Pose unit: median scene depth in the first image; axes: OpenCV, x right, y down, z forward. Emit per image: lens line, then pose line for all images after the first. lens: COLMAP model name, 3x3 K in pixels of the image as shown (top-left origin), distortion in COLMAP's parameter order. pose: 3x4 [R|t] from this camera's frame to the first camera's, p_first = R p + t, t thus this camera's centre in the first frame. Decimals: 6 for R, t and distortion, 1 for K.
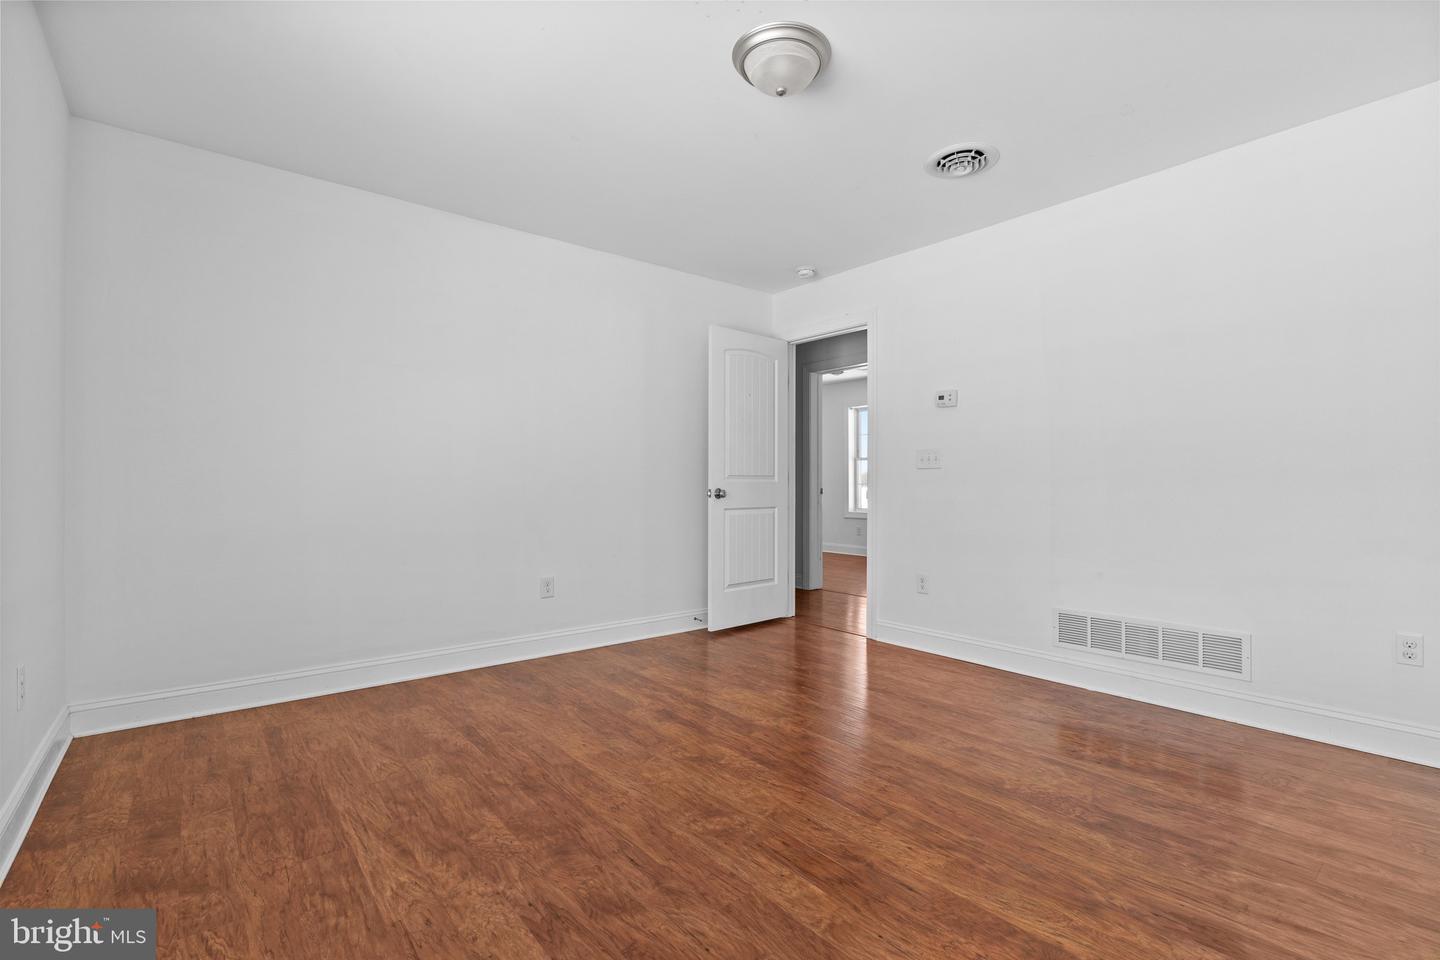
lens RADIAL K [[654.7, 0, 719.5], [0, 654.7, 467.6], [0, 0, 1]] dist [-0.003131, -0.000349]
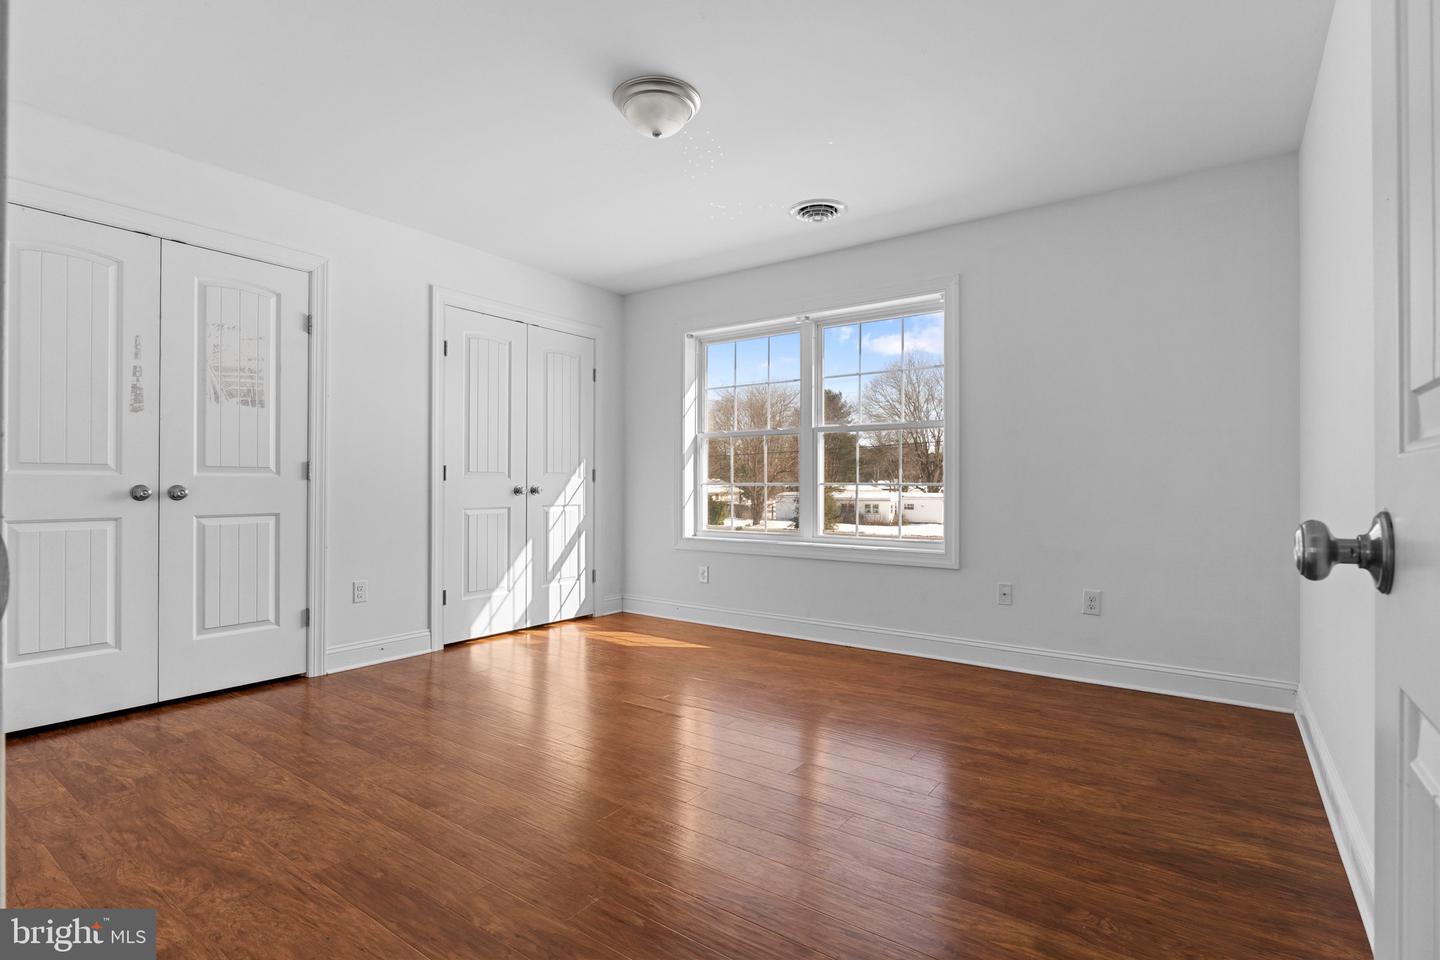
lens RADIAL K [[693.8, 0, 720.0], [0, 693.8, 480.0], [0, 0, 1]] dist [-0.000654, -0.000101]
pose [[-0.965419, -0.003623, -0.260678, 0.273228], [0.003774, 0.999605, -0.027867, 0.052159], [0.260676, -0.027887, -0.965023, 2.016297]]
